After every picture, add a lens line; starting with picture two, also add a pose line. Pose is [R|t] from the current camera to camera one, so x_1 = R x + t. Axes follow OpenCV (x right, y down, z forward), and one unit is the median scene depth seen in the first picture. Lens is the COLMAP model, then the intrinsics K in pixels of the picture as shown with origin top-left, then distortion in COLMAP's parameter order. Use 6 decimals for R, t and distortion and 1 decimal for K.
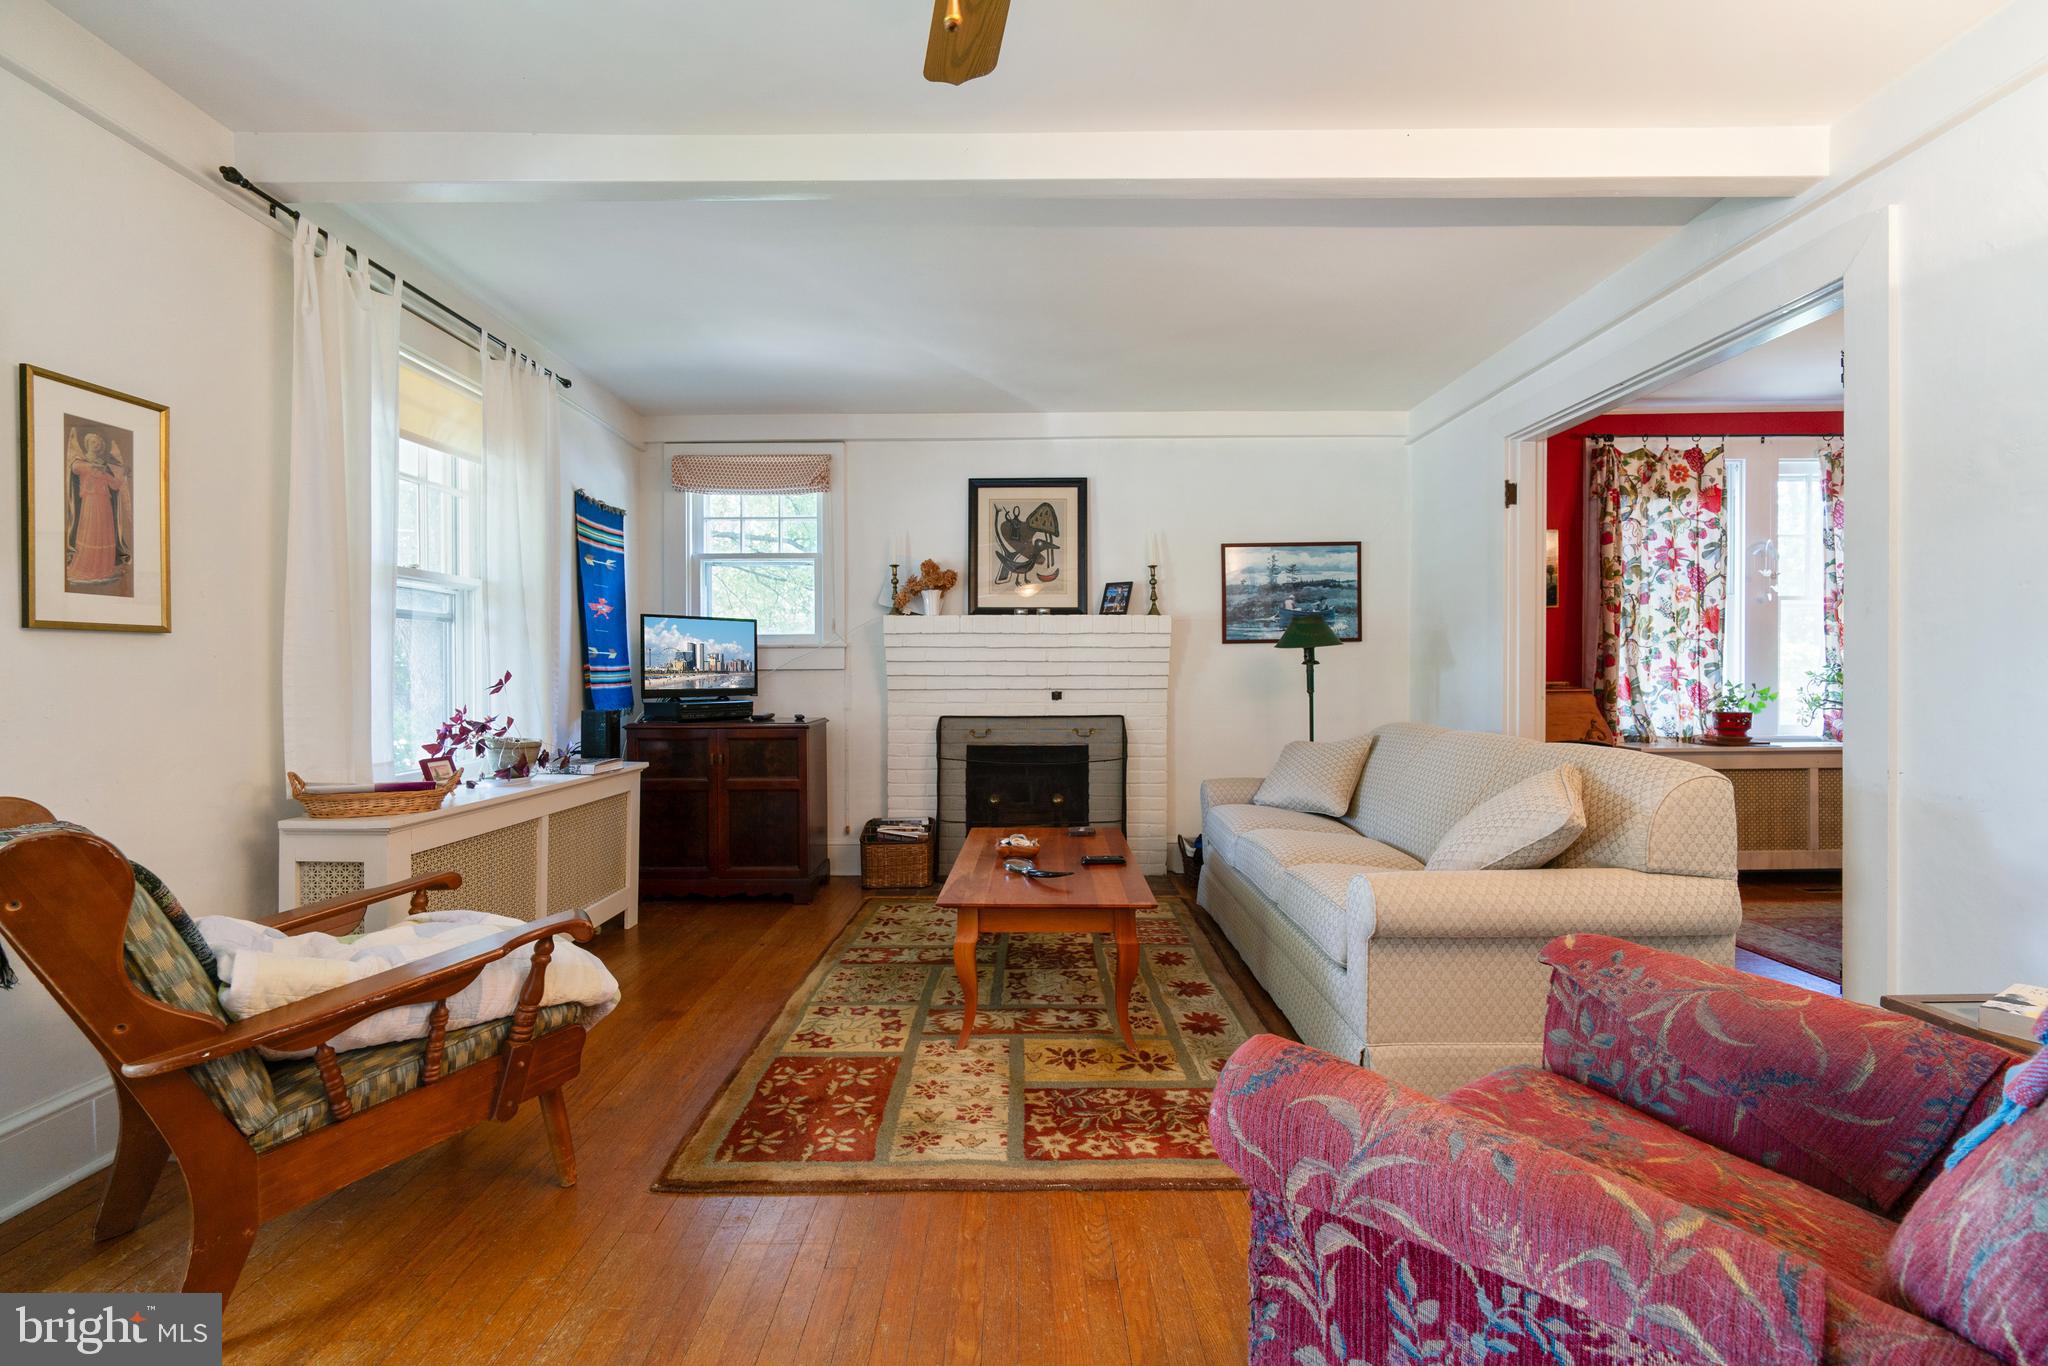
lens RADIAL K [[879.7, 0, 1019.0], [0, 879.7, 682.3], [0, 0, 1]] dist [-0.003239, 0.000050]
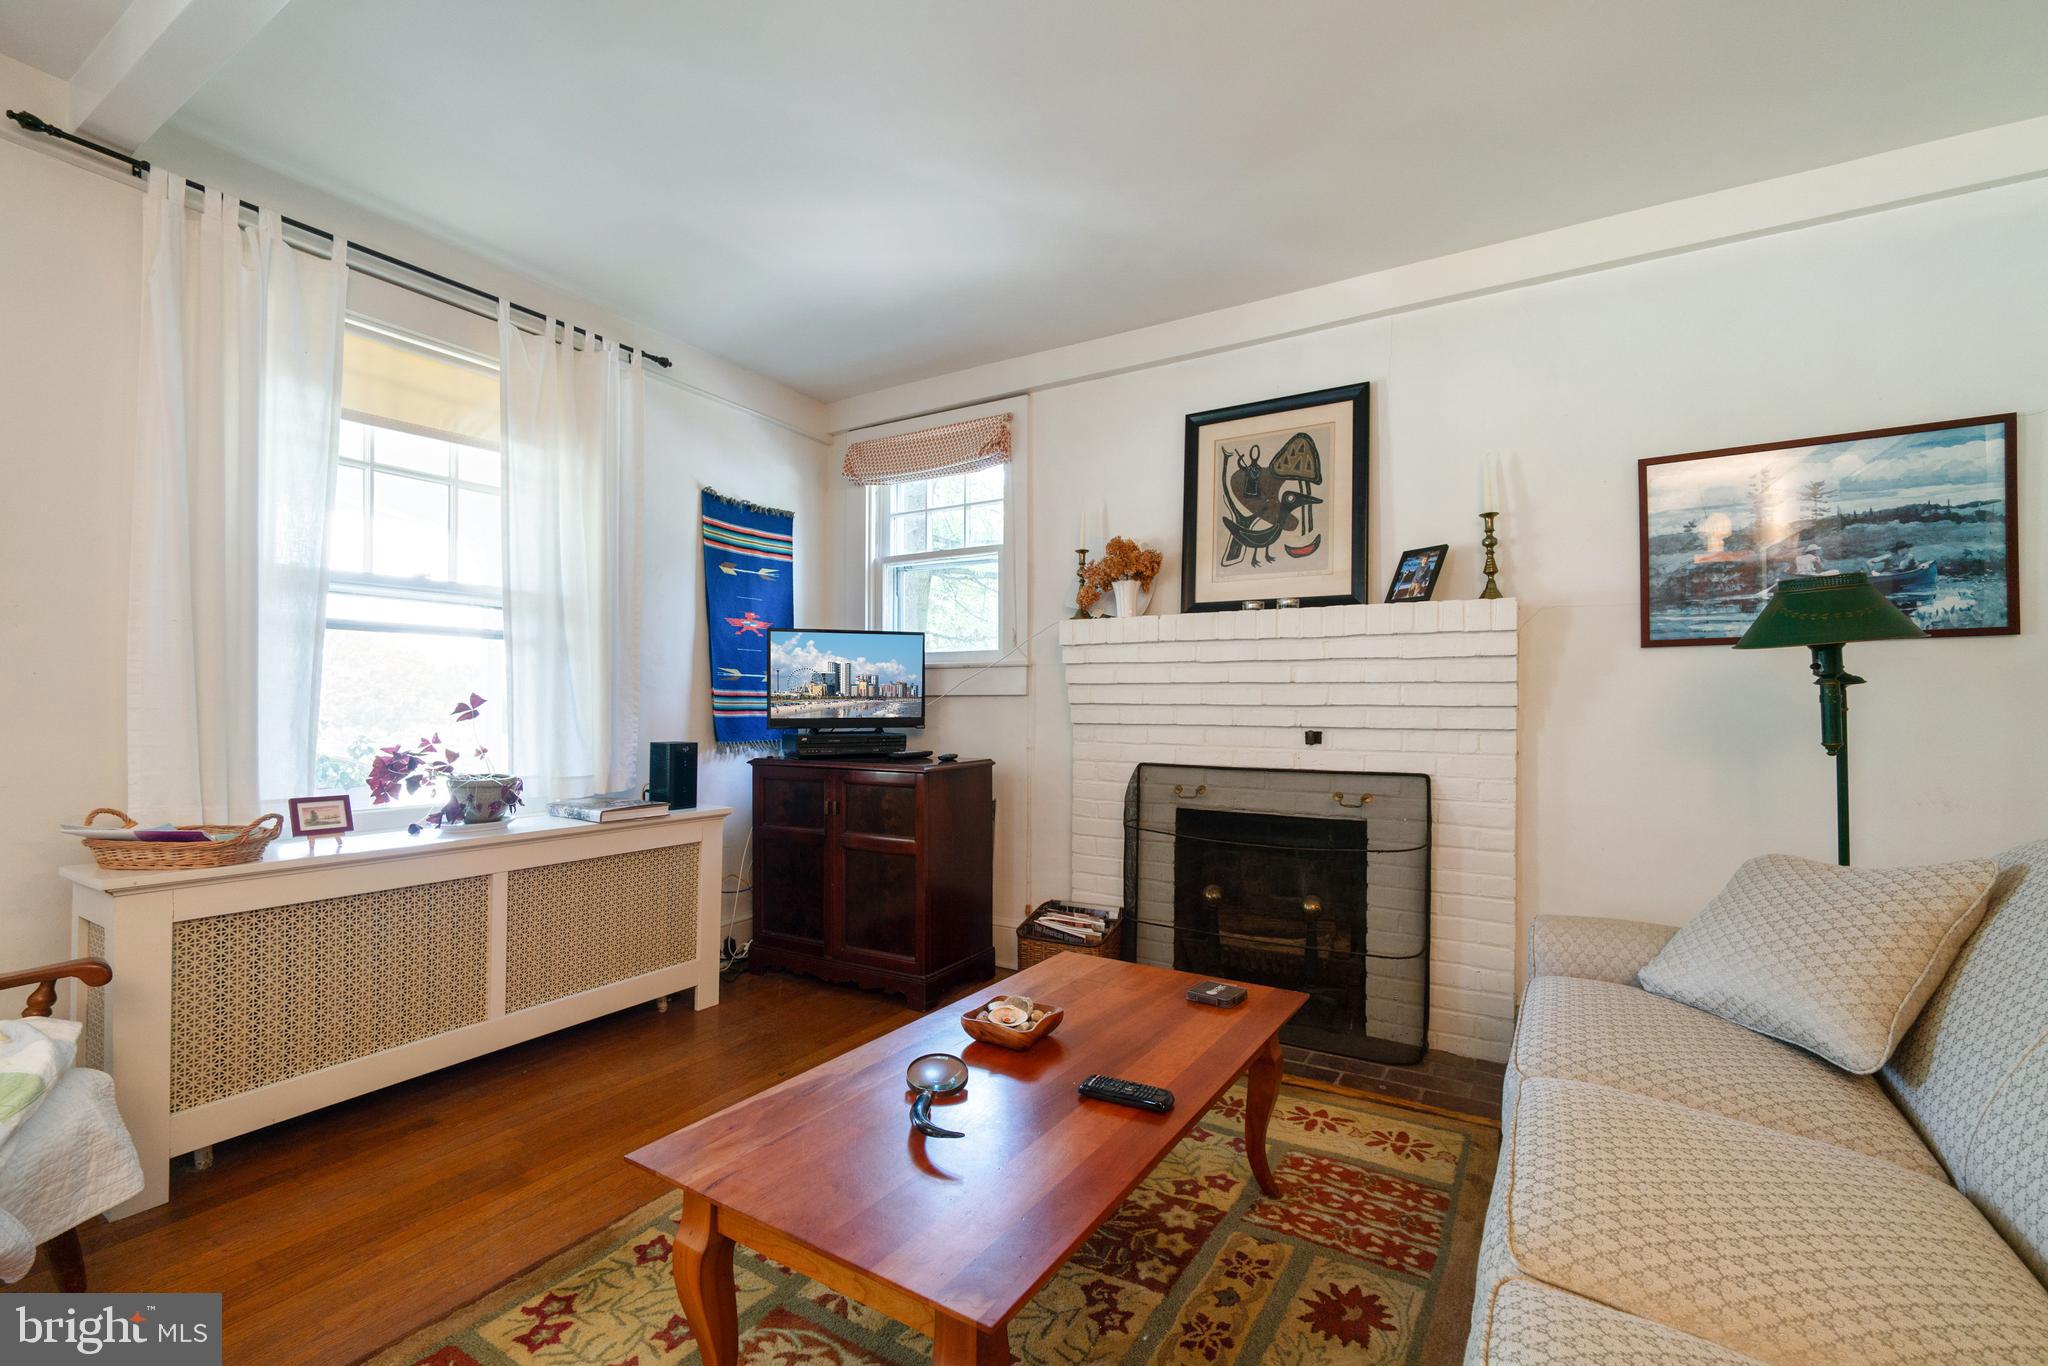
lens RADIAL K [[879.7, 0, 1016.0], [0, 879.7, 699.0], [0, 0, 1]] dist [-0.003239, 0.000050]
pose [[0.857290, 0.003244, -0.514823, 0.185257], [-0.011595, 0.999848, -0.013009, -0.001585], [0.514703, 0.017122, 0.857198, 0.361395]]
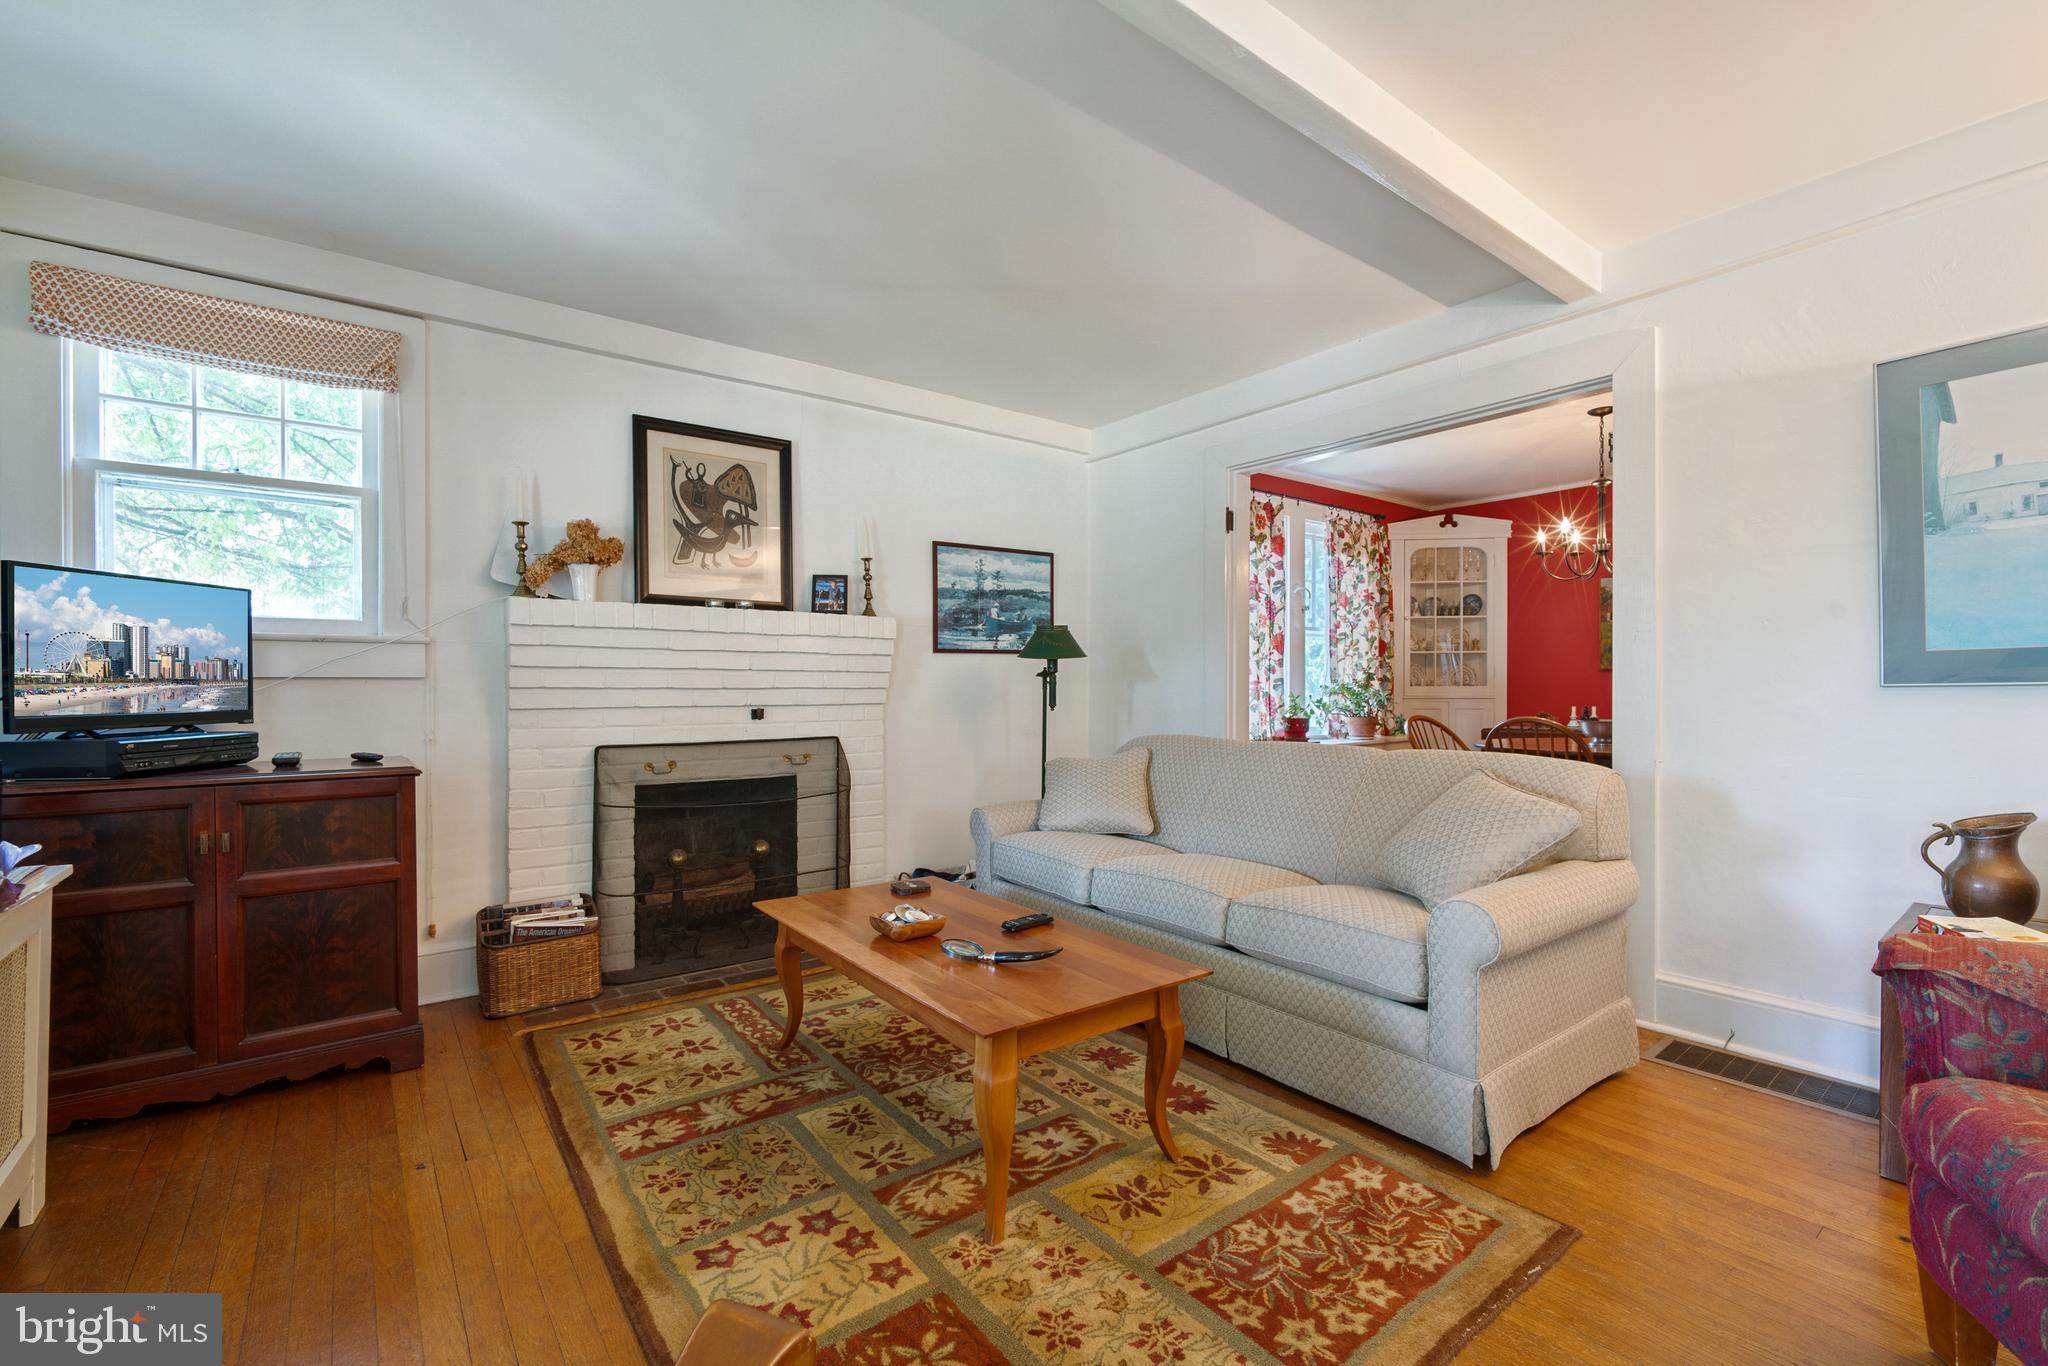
lens RADIAL K [[879.7, 0, 1018.9], [0, 879.7, 690.8], [0, 0, 1]] dist [-0.003239, 0.000050]
pose [[0.793888, -0.000515, 0.608064, -0.249880], [0.003777, 0.999985, -0.004084, -0.001205], [-0.608052, 0.005539, 0.793878, 0.244343]]
